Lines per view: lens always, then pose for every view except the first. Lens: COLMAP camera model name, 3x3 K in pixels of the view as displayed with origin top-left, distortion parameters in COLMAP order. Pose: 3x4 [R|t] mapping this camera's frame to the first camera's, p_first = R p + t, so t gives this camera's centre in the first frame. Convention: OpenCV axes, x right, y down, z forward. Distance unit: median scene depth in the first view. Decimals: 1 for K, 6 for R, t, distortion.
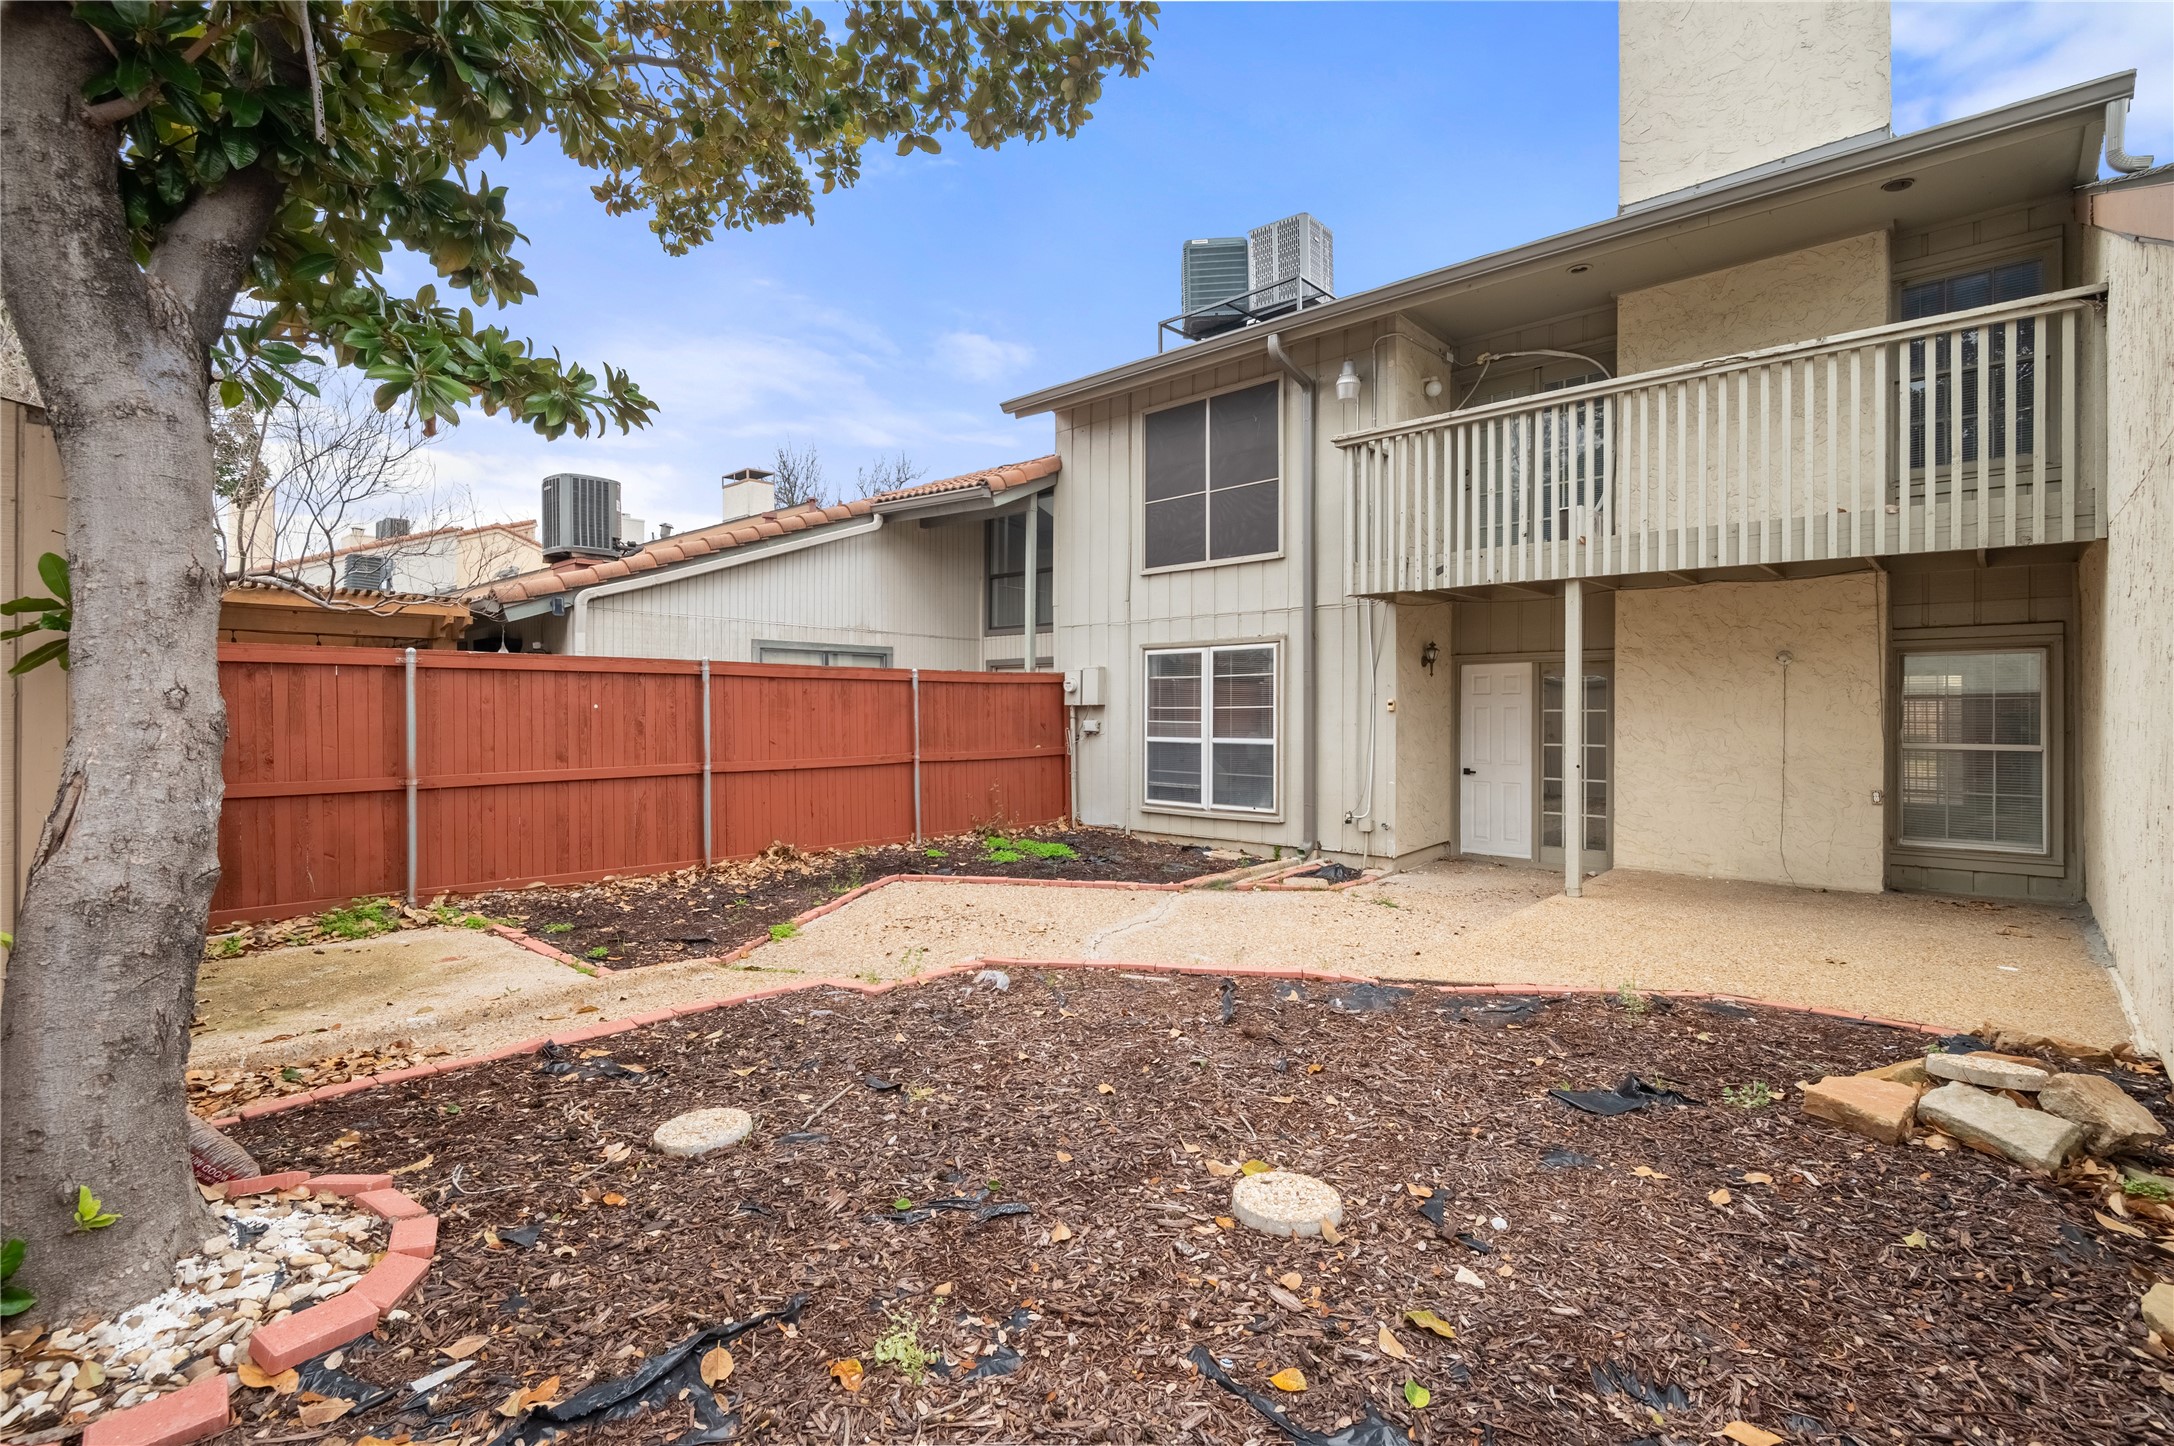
lens RADIAL K [[1010.0, 0, 1091.3], [0, 1010.0, 715.7], [0, 0, 1]] dist [0.006149, -0.008300]
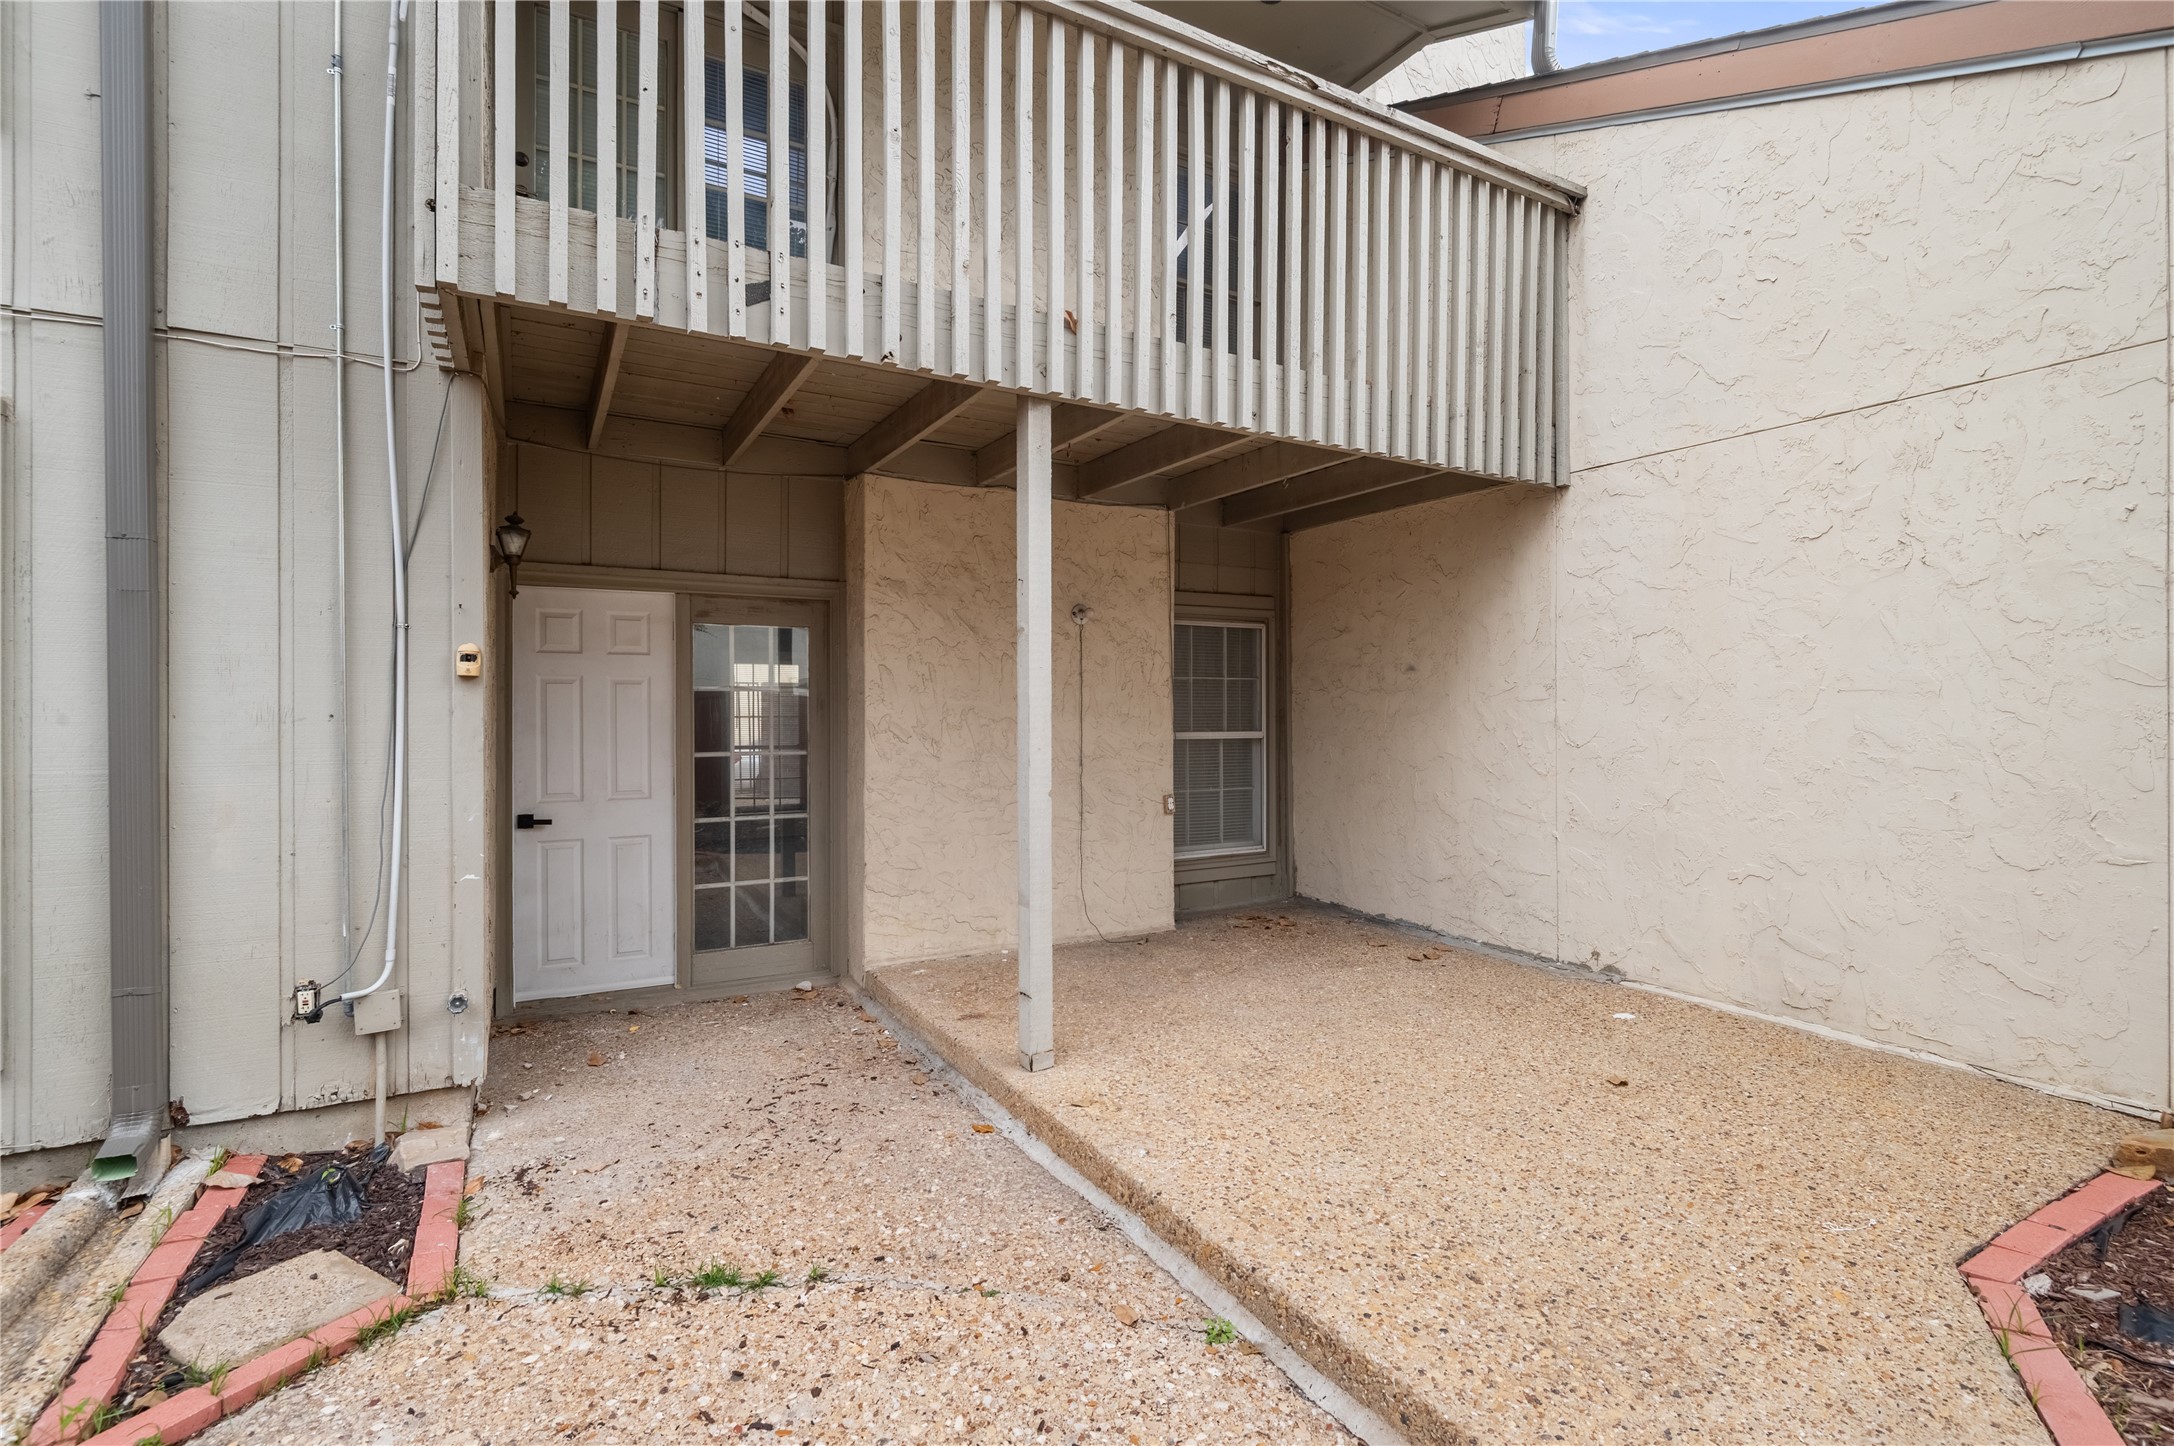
lens RADIAL K [[1010.0, 0, 1104.6], [0, 1010.0, 714.7], [0, 0, 1]] dist [0.006149, -0.008300]
pose [[0.326638, -0.002201, 0.945147, 0.032319], [0.008234, 0.999966, -0.000517, 0.011385], [-0.945114, 0.007951, 0.326645, 0.700530]]
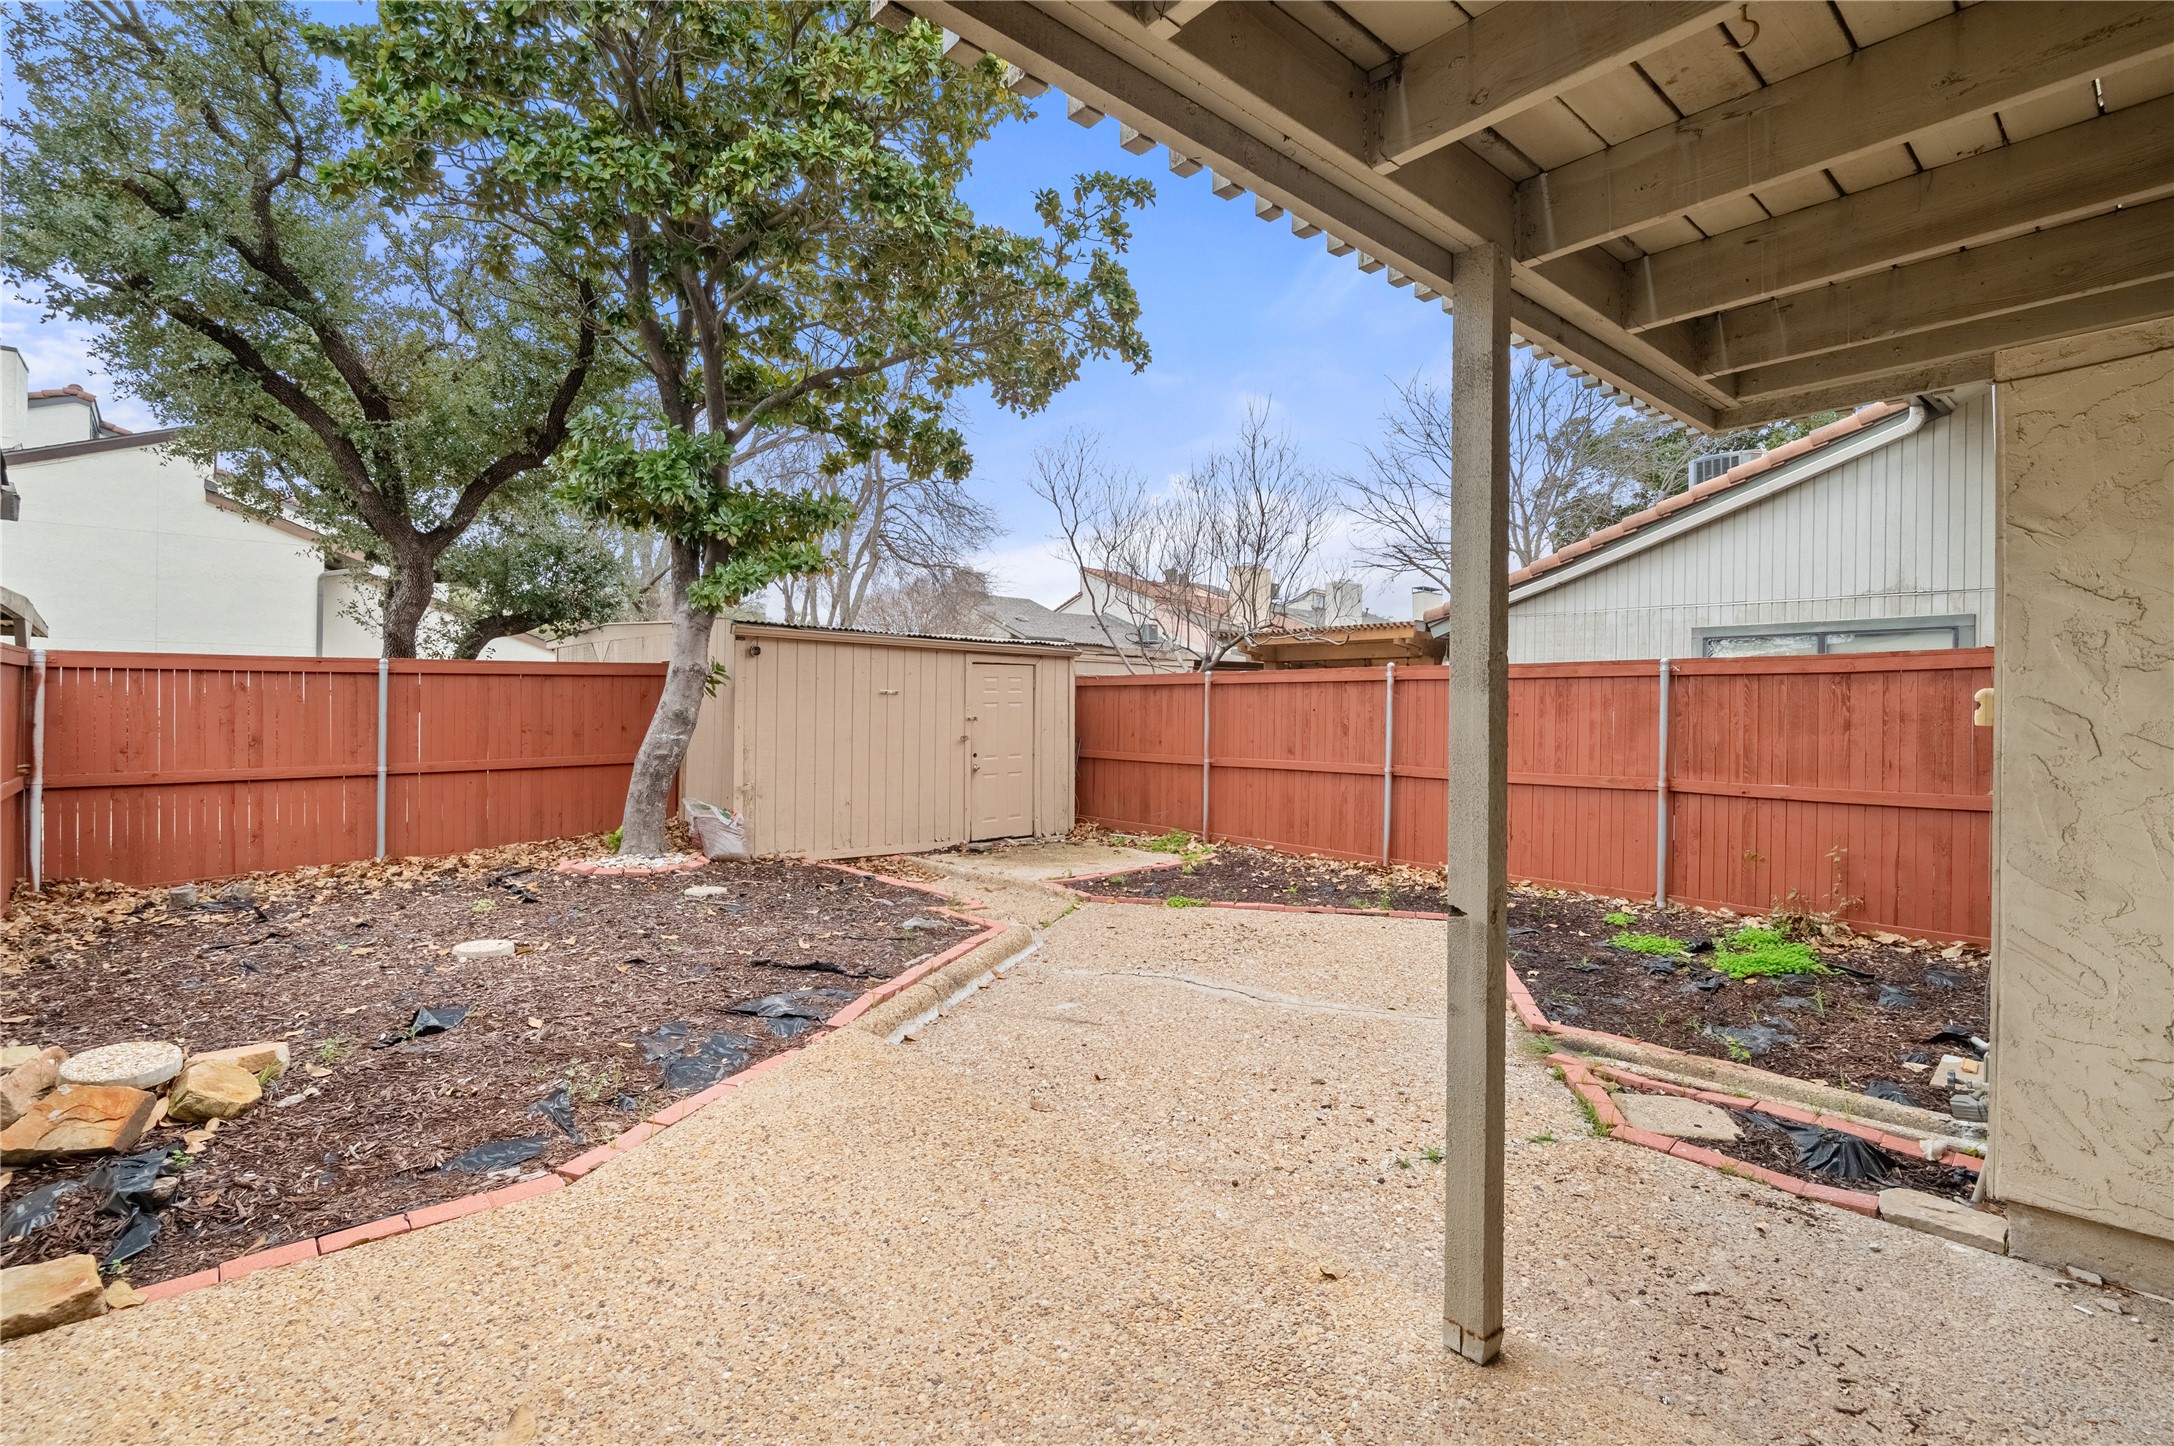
lens RADIAL K [[1010.0, 0, 1093.9], [0, 1010.0, 723.8], [0, 0, 1]] dist [0.006149, -0.008300]
pose [[-0.117735, 0.012908, -0.992961, 0.649521], [-0.011964, 0.999825, 0.014416, -0.007003], [0.992973, 0.013577, -0.117560, 0.790557]]
